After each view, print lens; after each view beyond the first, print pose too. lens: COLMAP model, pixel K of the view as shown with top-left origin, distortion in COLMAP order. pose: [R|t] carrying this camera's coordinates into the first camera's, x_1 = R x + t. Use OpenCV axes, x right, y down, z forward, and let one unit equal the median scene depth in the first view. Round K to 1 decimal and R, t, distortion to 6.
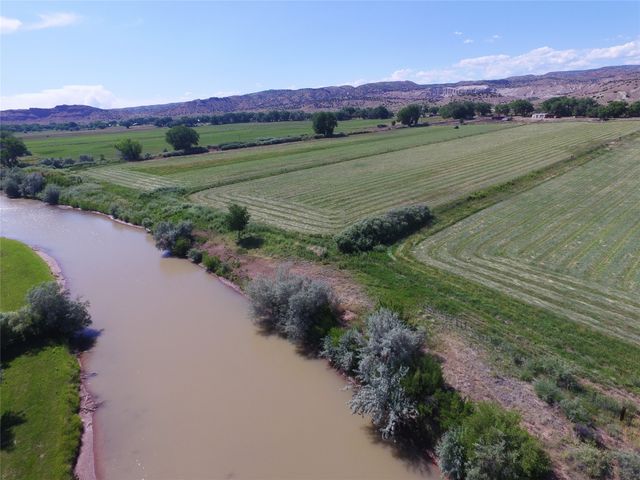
lens RADIAL K [[377.7, 0, 316.7], [0, 377.7, 229.6], [0, 0, 1]] dist [-0.006973, 0.013870]
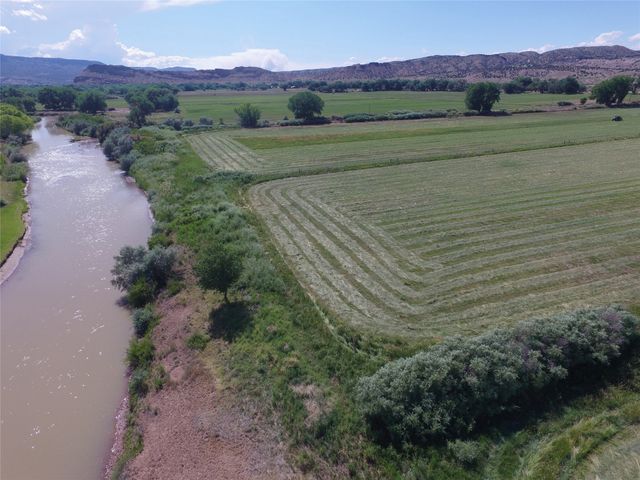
lens RADIAL K [[377.7, 0, 316.7], [0, 377.7, 229.6], [0, 0, 1]] dist [-0.006973, 0.013870]
pose [[0.921790, 0.175127, -0.345881, 0.031868], [-0.147634, 0.983504, 0.104516, -0.049933], [0.358479, -0.045278, 0.932439, 0.158564]]
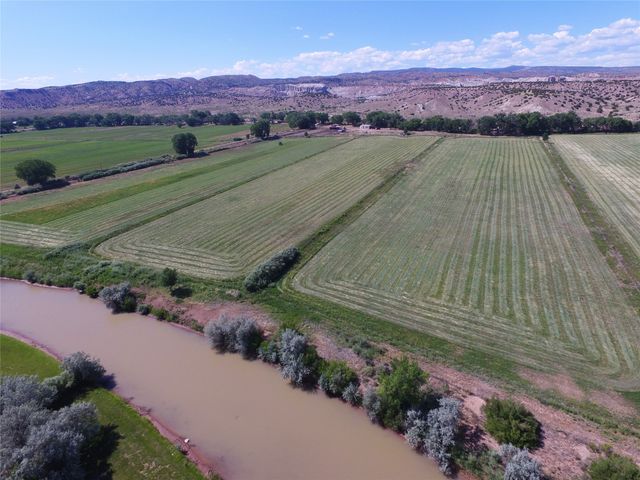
lens RADIAL K [[377.7, 0, 316.7], [0, 377.7, 229.6], [0, 0, 1]] dist [-0.006973, 0.013870]
pose [[0.927160, -0.109872, 0.358194, -0.055372], [0.102433, 0.993946, 0.039740, -0.061467], [-0.360392, -0.000155, 0.932801, -0.154280]]
